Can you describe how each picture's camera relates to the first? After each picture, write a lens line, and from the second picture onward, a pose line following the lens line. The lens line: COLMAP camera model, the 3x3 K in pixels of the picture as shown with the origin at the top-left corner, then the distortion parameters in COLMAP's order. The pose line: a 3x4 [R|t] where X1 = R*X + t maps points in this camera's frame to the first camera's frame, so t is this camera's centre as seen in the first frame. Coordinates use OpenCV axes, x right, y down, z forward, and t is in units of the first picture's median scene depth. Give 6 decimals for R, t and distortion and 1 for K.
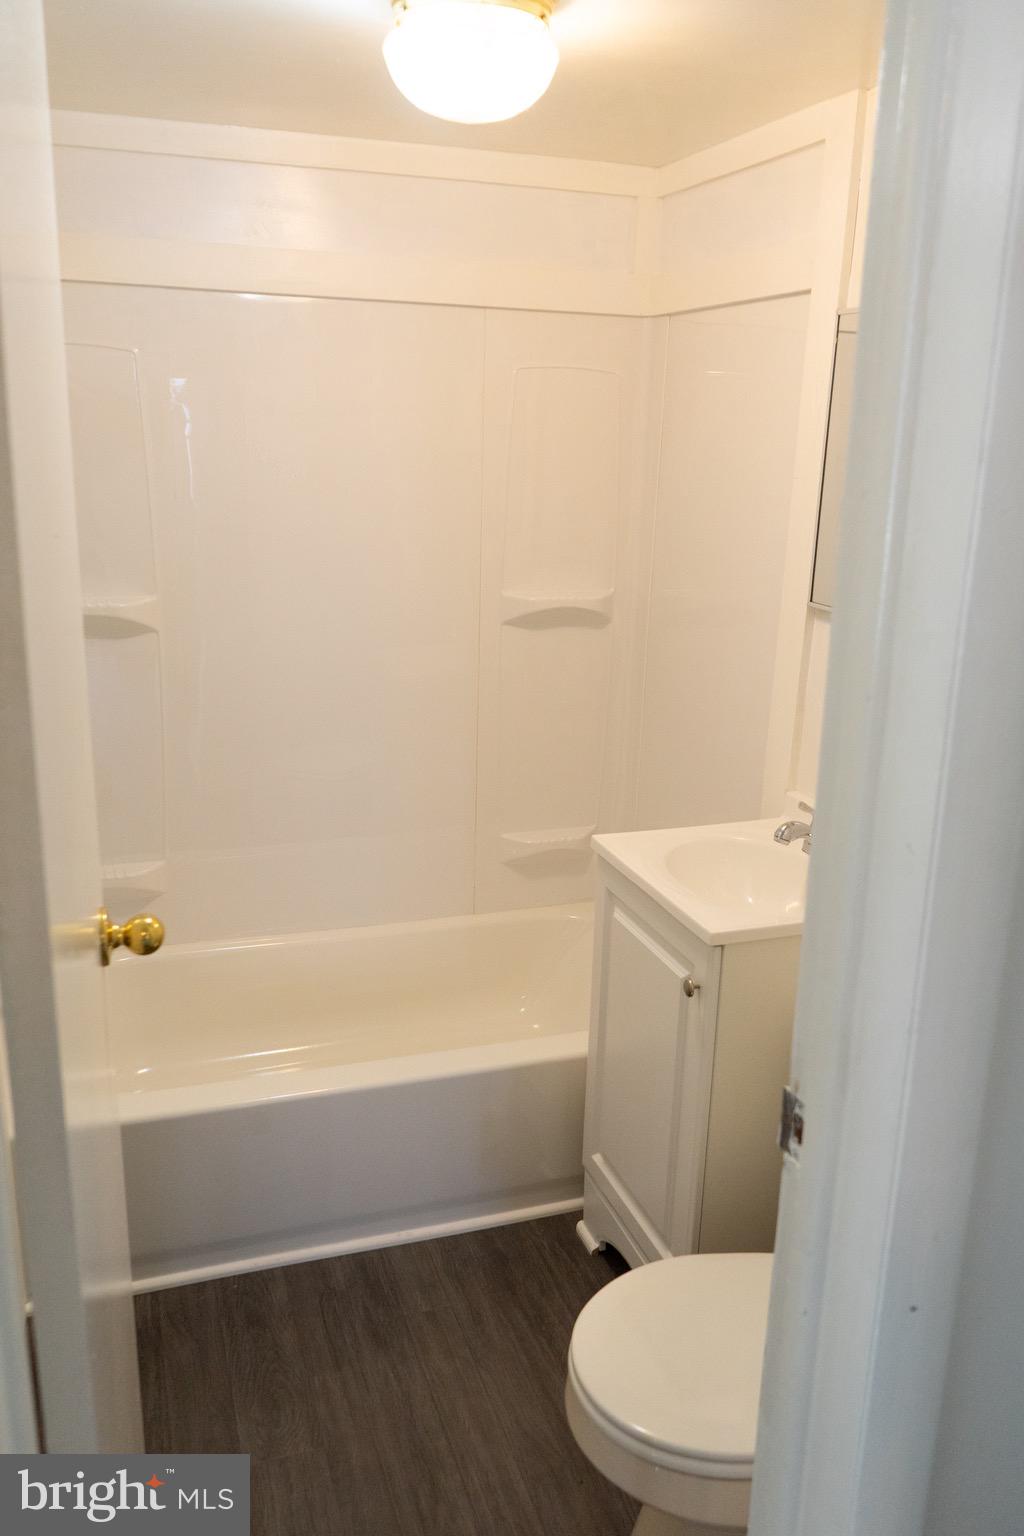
lens RADIAL K [[1258.1, 0, 512.0], [0, 1258.1, 768.0], [0, 0, 1]] dist [0.002383, 0.004898]
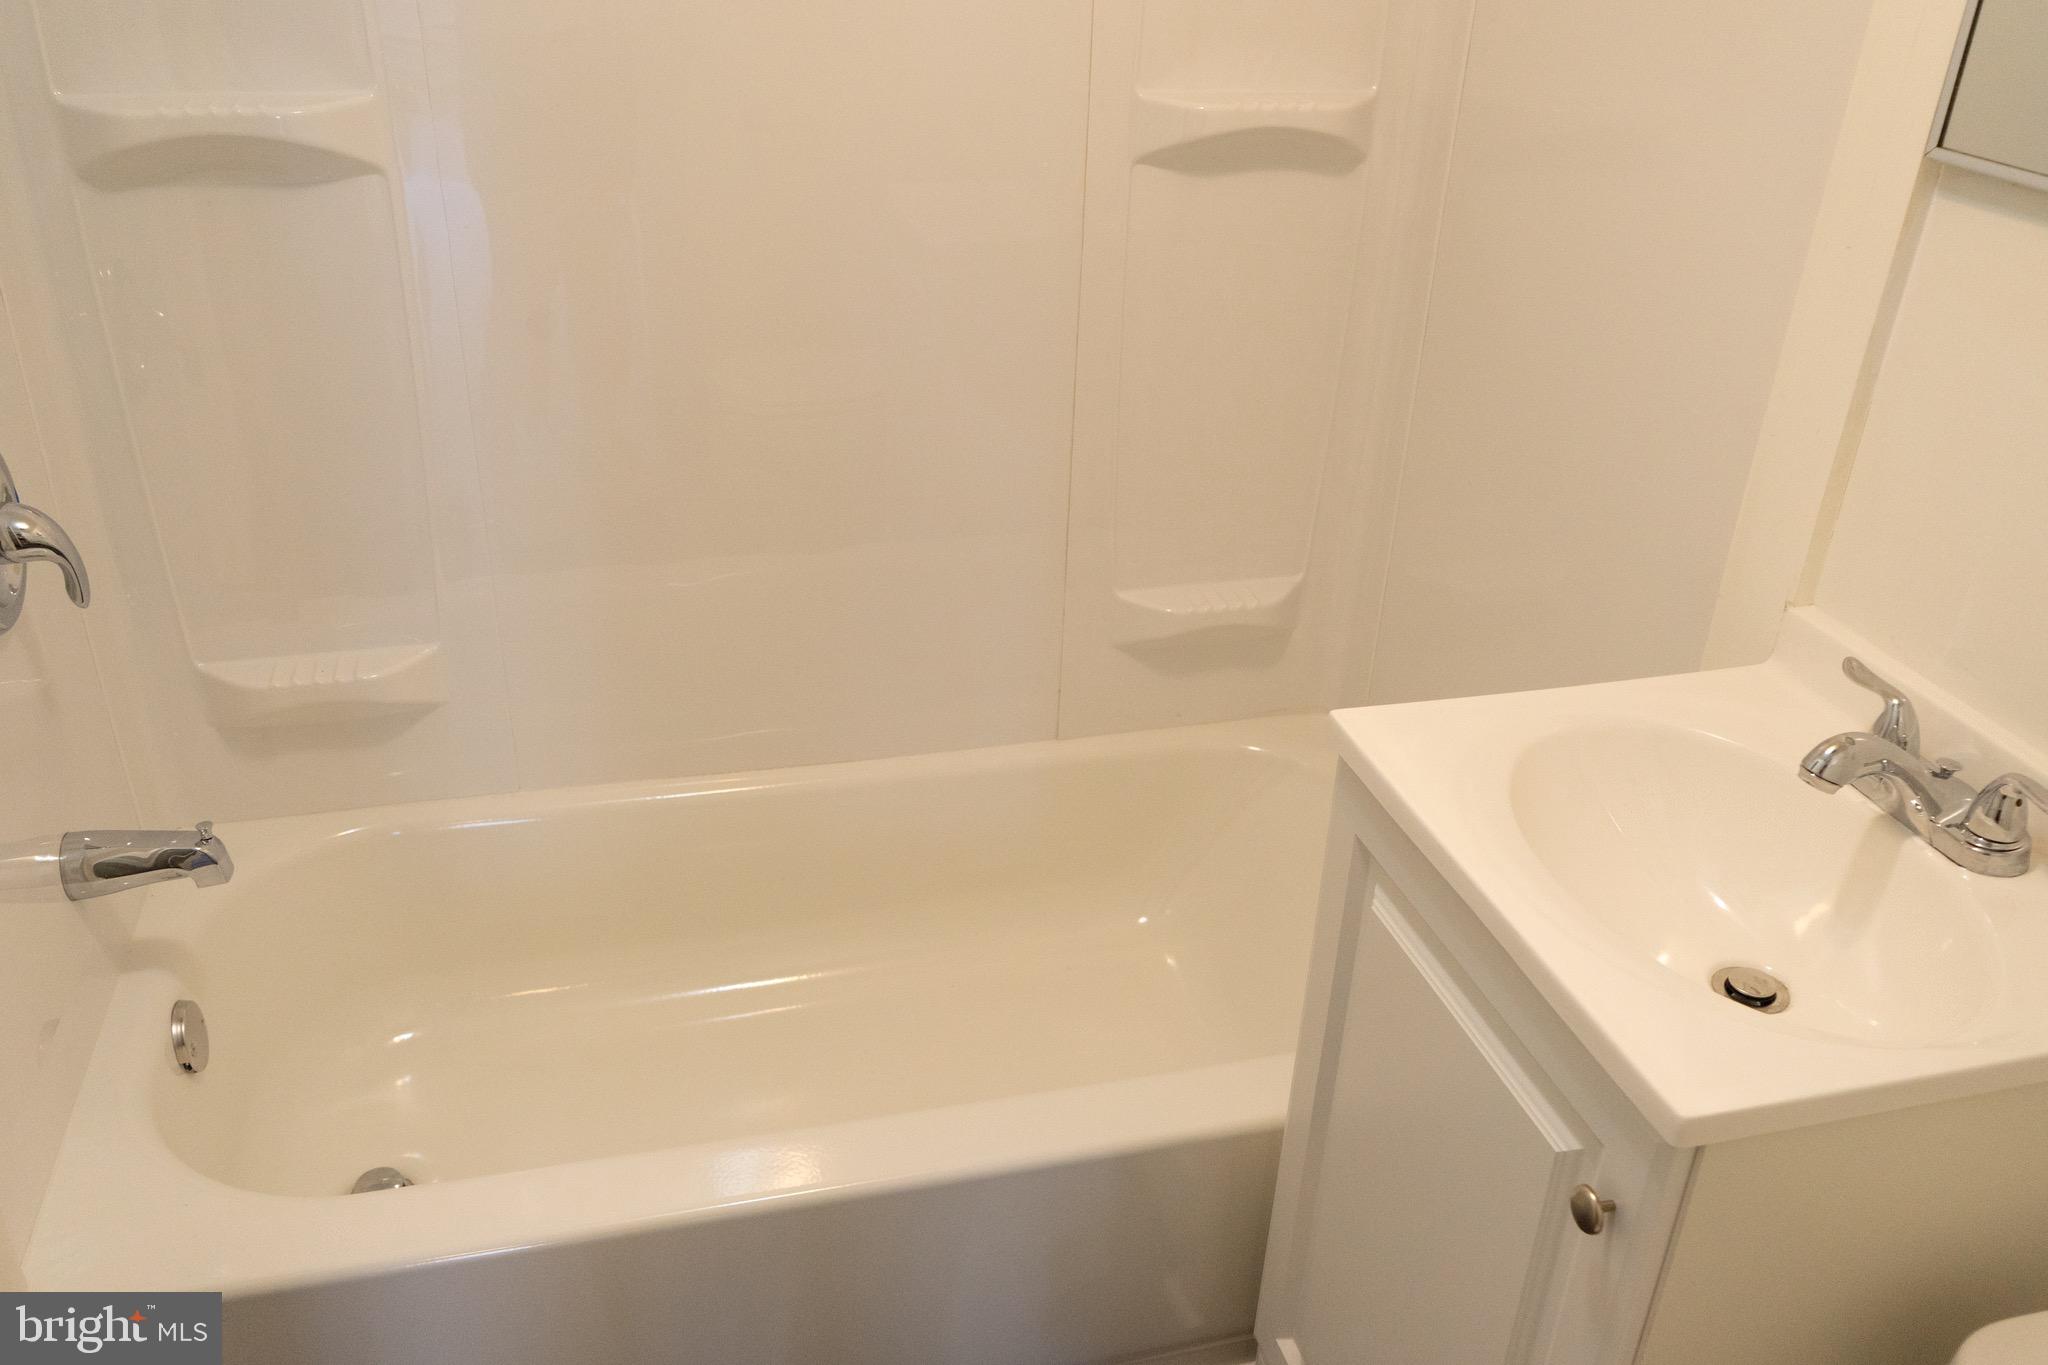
lens RADIAL K [[1704.8, 0, 1024.0], [0, 1704.8, 682.5], [0, 0, 1]] dist [-0.008138, -0.002172]
pose [[0.997528, 0.038595, -0.058723, -0.004202], [-0.025474, 0.977437, 0.209686, -0.062341], [0.065490, -0.207672, 0.976004, 0.371231]]
